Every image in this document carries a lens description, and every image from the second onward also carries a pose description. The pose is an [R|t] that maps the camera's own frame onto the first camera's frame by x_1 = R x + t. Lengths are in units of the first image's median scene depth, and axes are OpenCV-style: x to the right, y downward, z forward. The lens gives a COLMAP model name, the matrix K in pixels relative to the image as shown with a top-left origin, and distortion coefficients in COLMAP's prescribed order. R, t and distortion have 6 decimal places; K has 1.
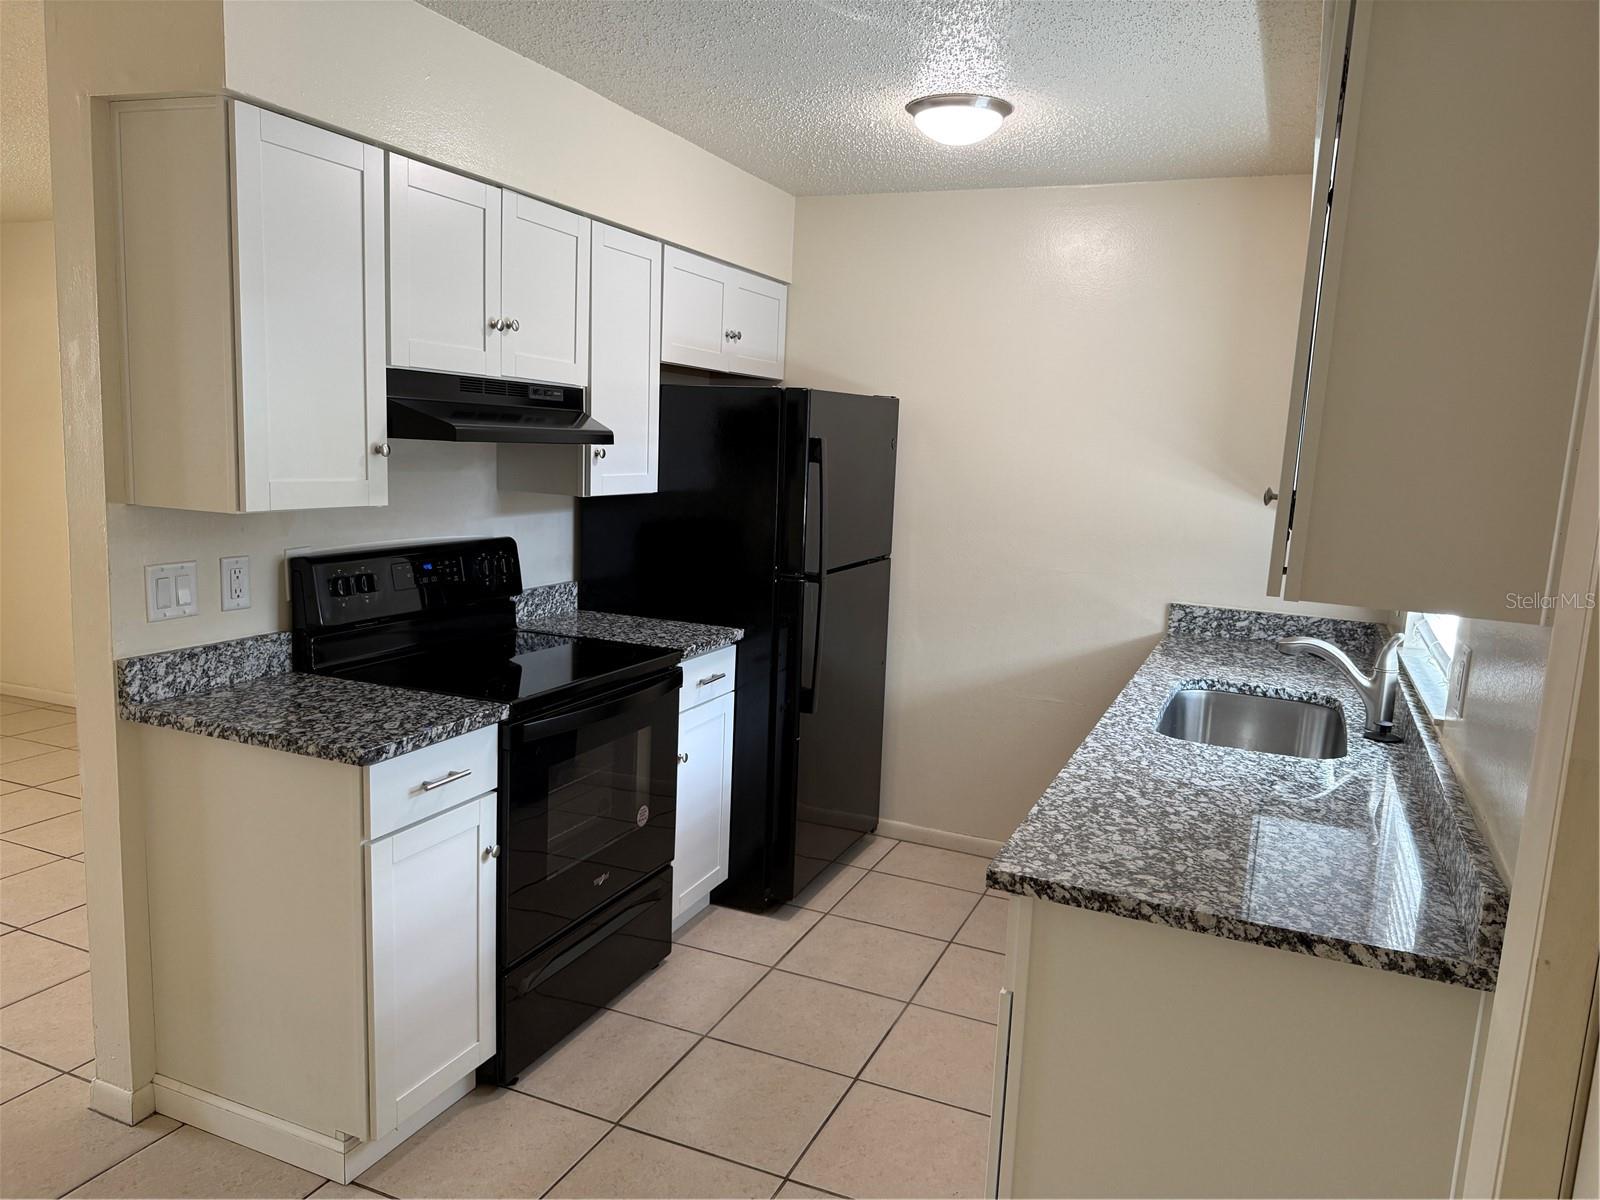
lens RADIAL K [[1135.8, 0, 800.5], [0, 1135.8, 603.2], [0, 0, 1]] dist [0.026831, -0.050935]
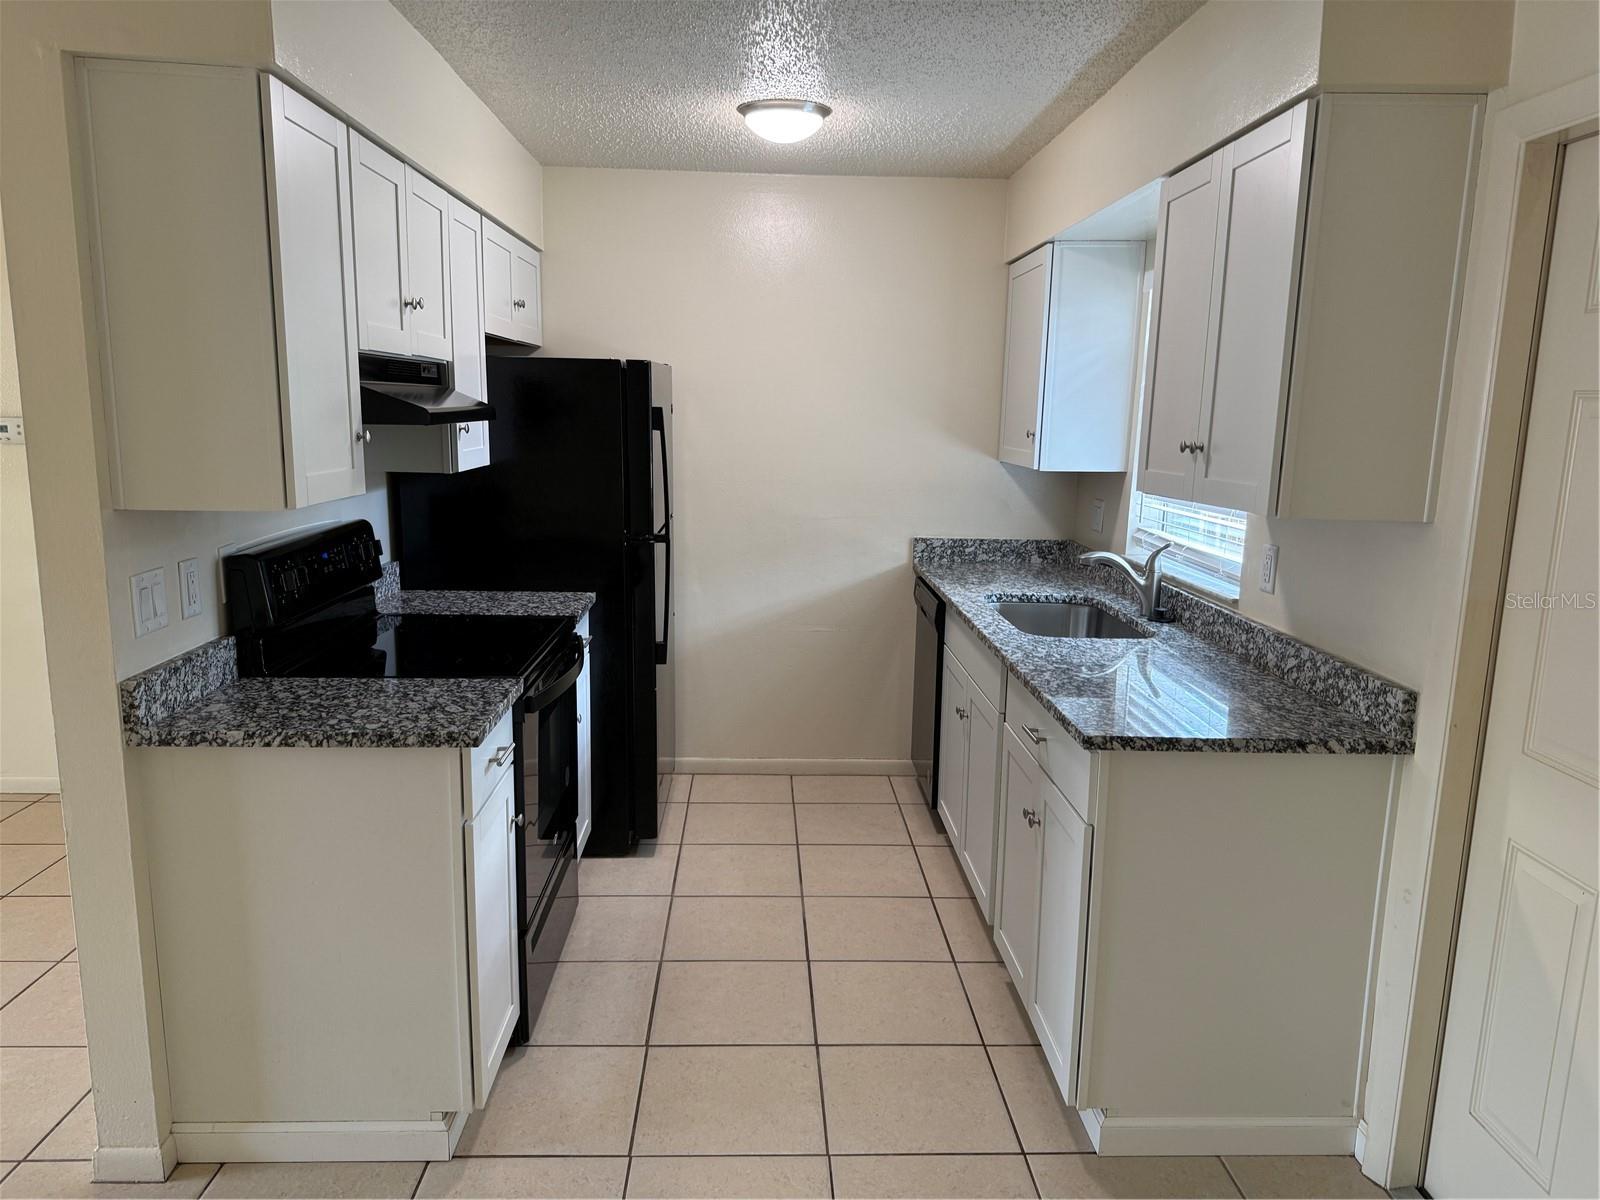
lens RADIAL K [[1135.8, 0, 799.1], [0, 1135.8, 609.5], [0, 0, 1]] dist [0.026831, -0.050935]
pose [[0.902748, -0.104028, 0.417402, -0.459739], [0.084406, 0.994292, 0.065254, -0.020094], [-0.421808, -0.023677, 0.906376, -0.045406]]
